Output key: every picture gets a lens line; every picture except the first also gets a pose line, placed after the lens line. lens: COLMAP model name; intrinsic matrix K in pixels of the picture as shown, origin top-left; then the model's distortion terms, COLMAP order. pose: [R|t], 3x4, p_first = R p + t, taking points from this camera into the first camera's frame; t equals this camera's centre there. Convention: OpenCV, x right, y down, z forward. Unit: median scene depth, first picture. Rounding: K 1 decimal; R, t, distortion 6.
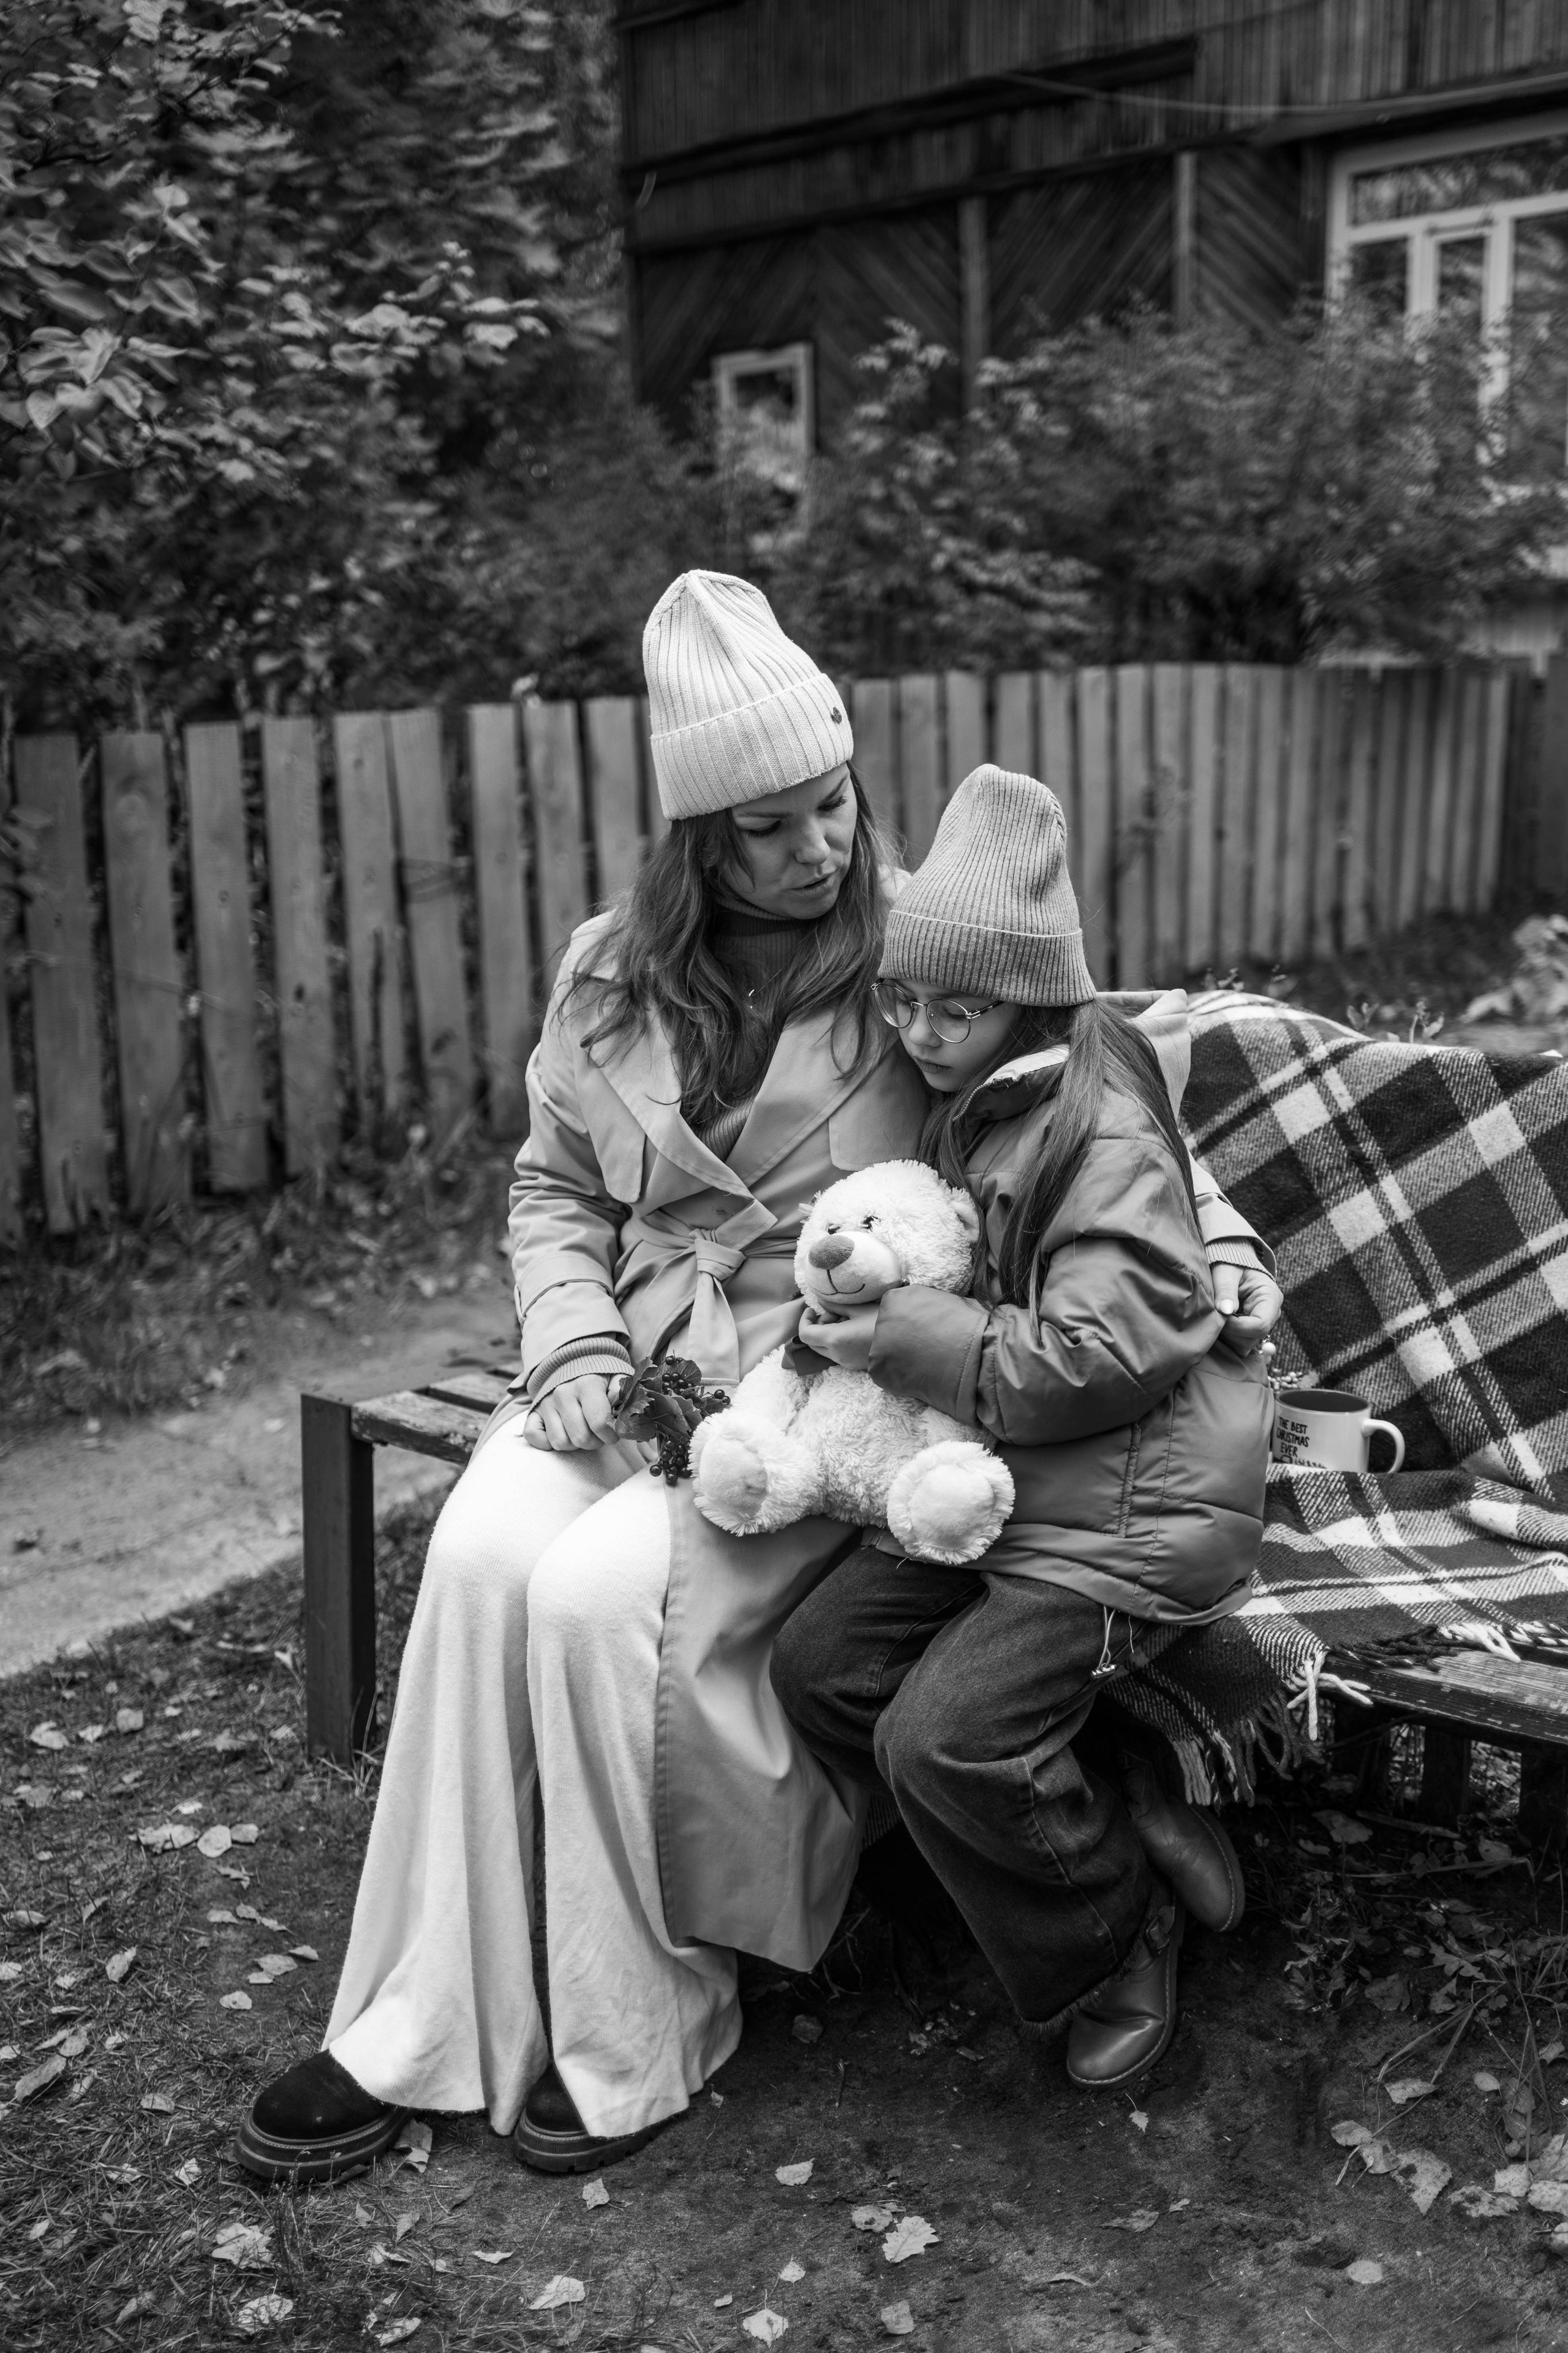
lens RADIAL K [[2351.8, 0, 790.7], [0, 2351.8, 1173.8], [0, 0, 1]] dist [-0.006907, -0.000479]
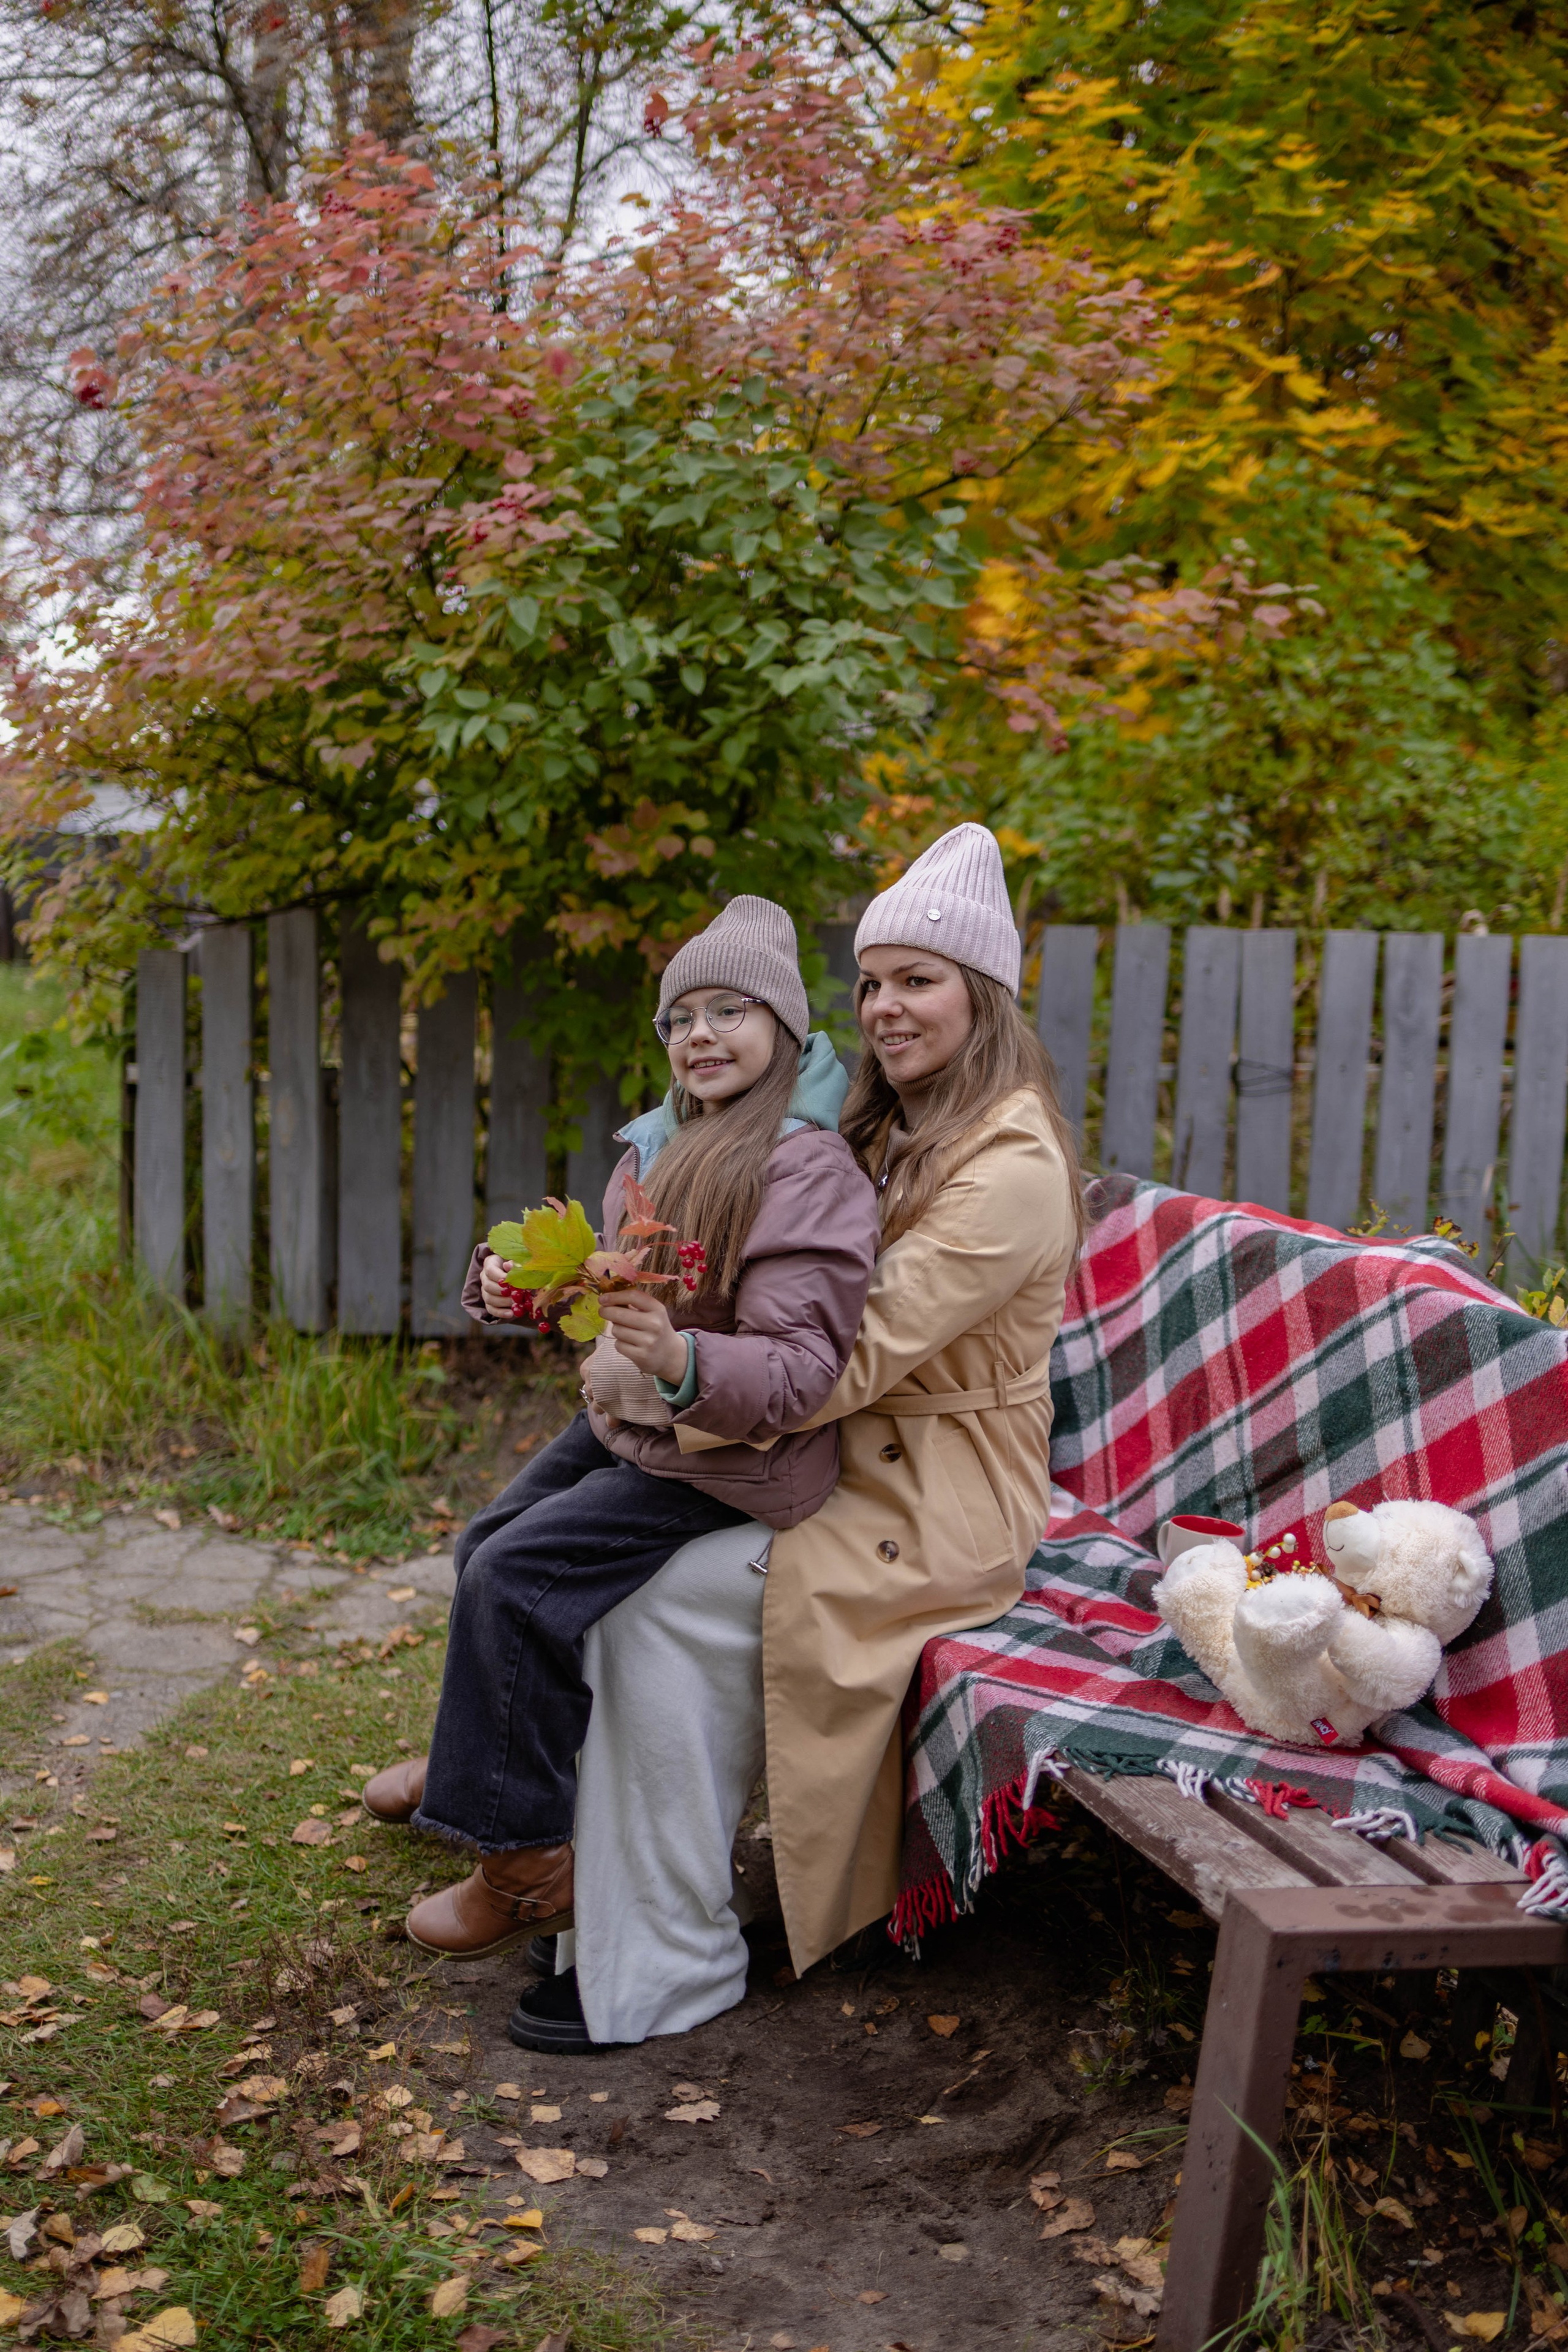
lens RADIAL K [[2296.2, 0, 780.1], [0, 2296.2, 1174.0], [0, 0, 1]] dist [0.002671, -0.015892]
pose [[0.834160, 0.138094, -0.533954, 0.274513], [-0.179229, 0.983473, -0.025647, -0.012818], [0.521588, 0.117094, 0.845124, -0.043009]]
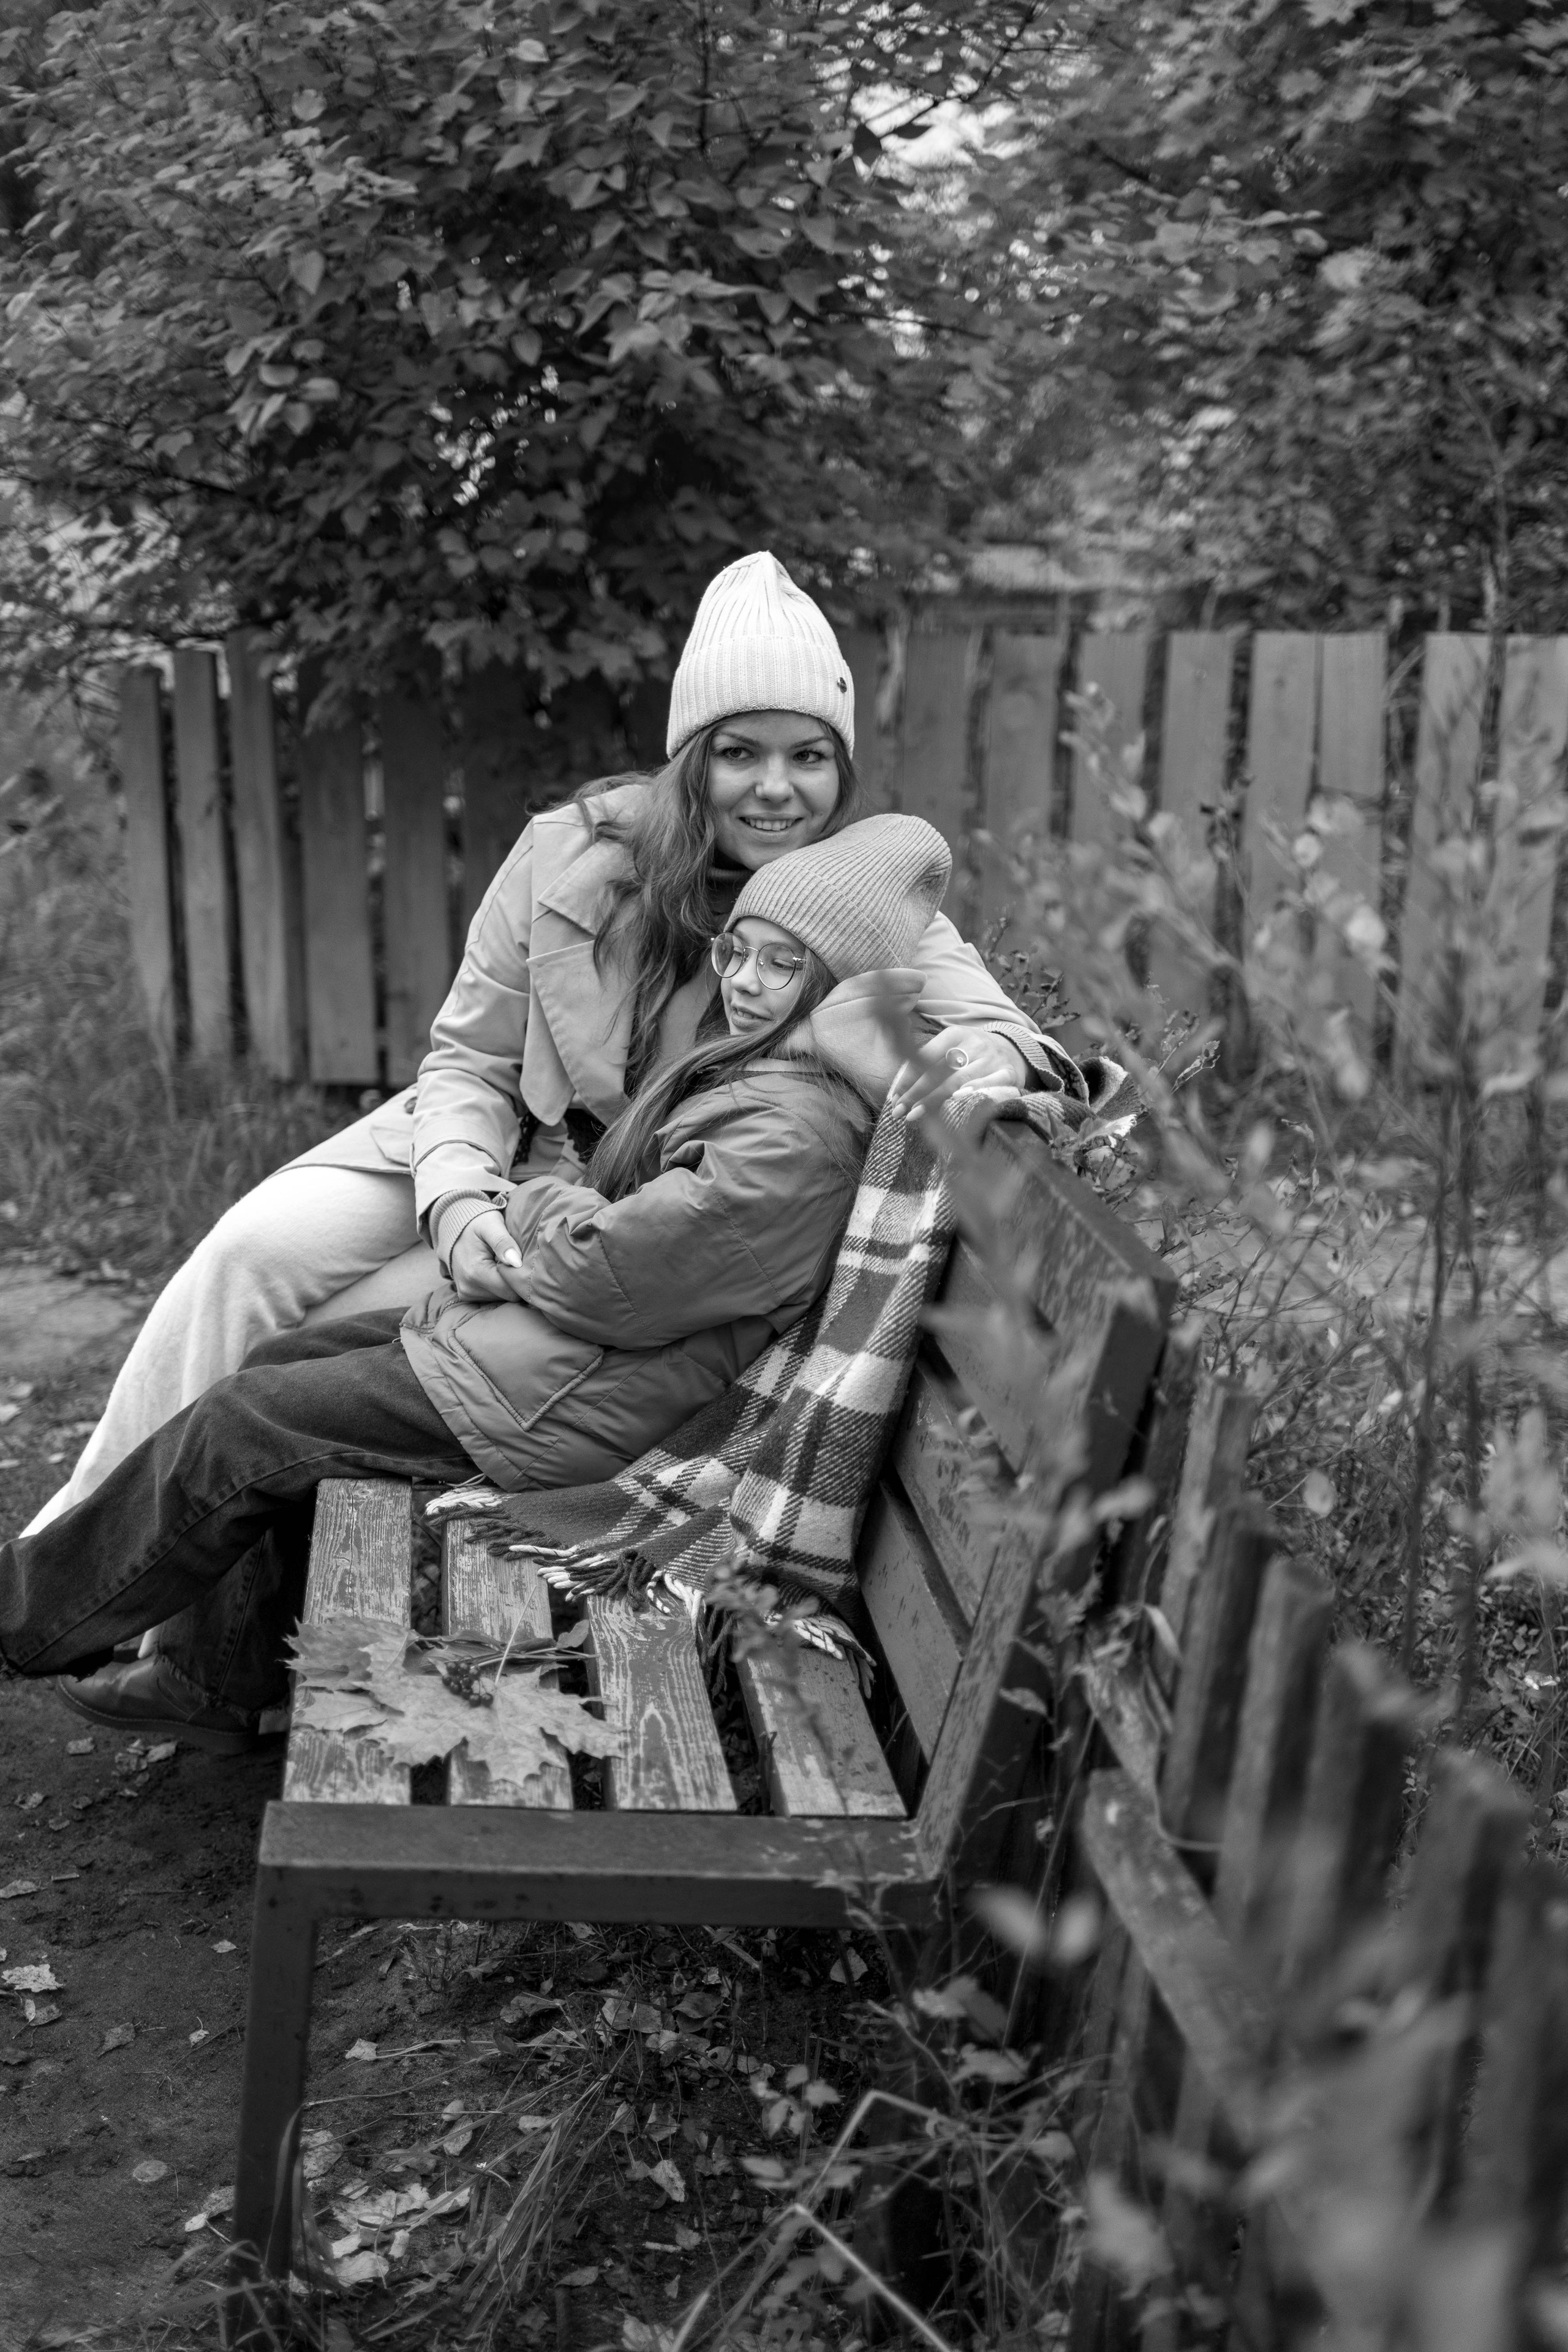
lens RADIAL K [[2298.7, 0, 784.0], [0, 2298.7, 1176.0], [0, 0, 1]] dist [-0.002843, -0.007556]
pose [[0.717705, 0.216317, -0.661896, 0.386020], [-0.185353, 0.975580, 0.117852, -0.050891], [0.671226, 0.038101, 0.740273, 0.160199]]
